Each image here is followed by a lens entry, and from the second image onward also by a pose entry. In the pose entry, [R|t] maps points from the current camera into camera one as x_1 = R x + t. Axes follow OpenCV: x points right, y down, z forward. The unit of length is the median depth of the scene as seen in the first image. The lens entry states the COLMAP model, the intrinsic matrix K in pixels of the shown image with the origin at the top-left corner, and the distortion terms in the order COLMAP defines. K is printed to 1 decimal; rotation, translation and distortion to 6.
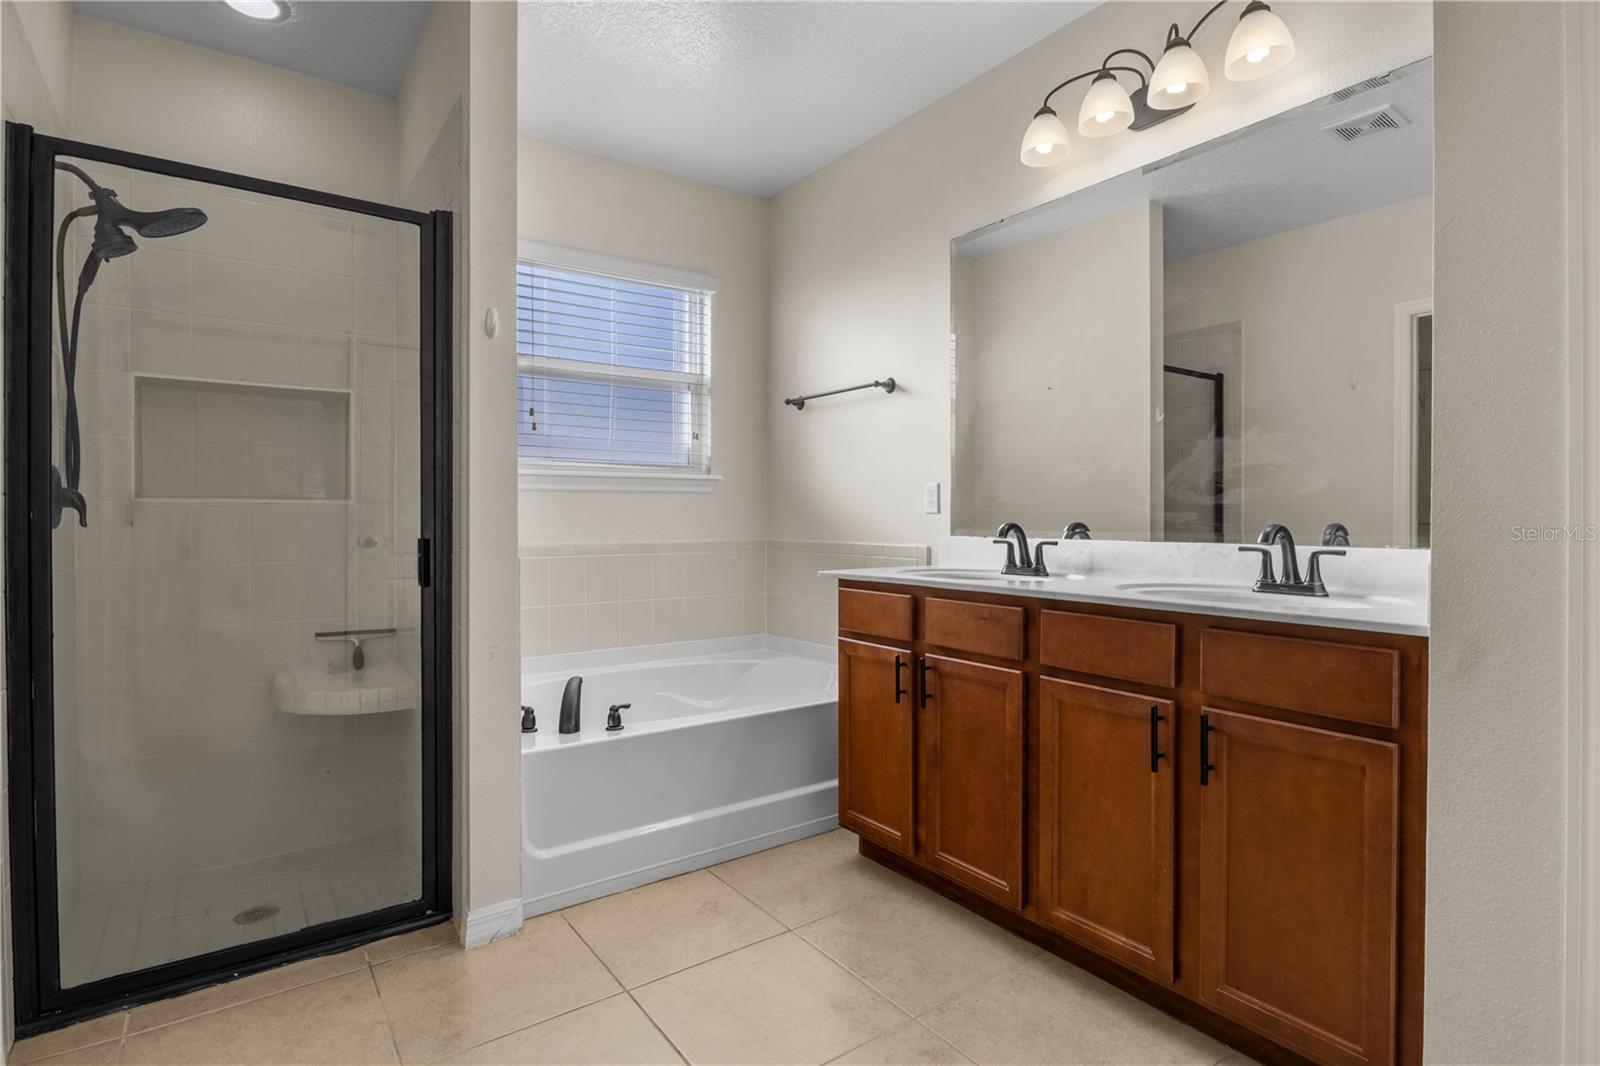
lens RADIAL K [[803.1, 0, 799.8], [0, 803.1, 523.9], [0, 0, 1]] dist [-0.010608, -0.000707]
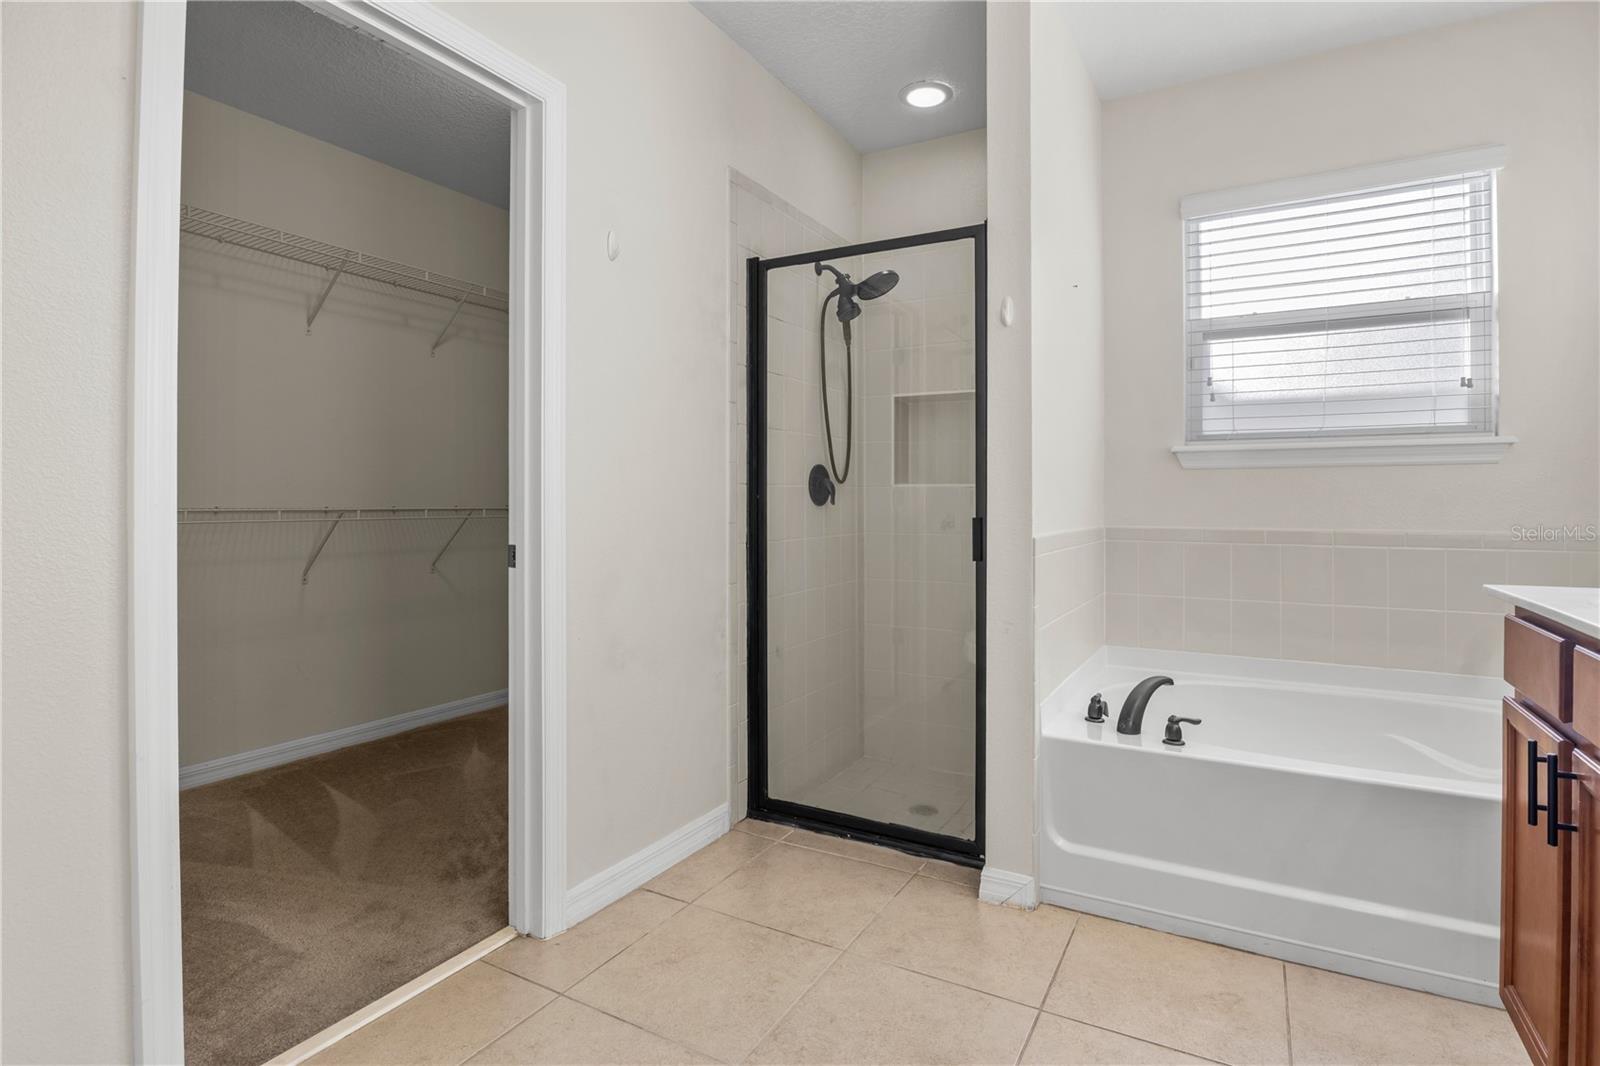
lens RADIAL K [[807.6, 0, 809.5], [0, 807.6, 502.5], [0, 0, 1]] dist [-0.012562, -0.001420]
pose [[0.415917, 0.004534, -0.909391, 0.453747], [-0.007926, 0.999968, 0.001361, -0.002443], [0.909368, 0.006641, 0.415940, 0.324025]]
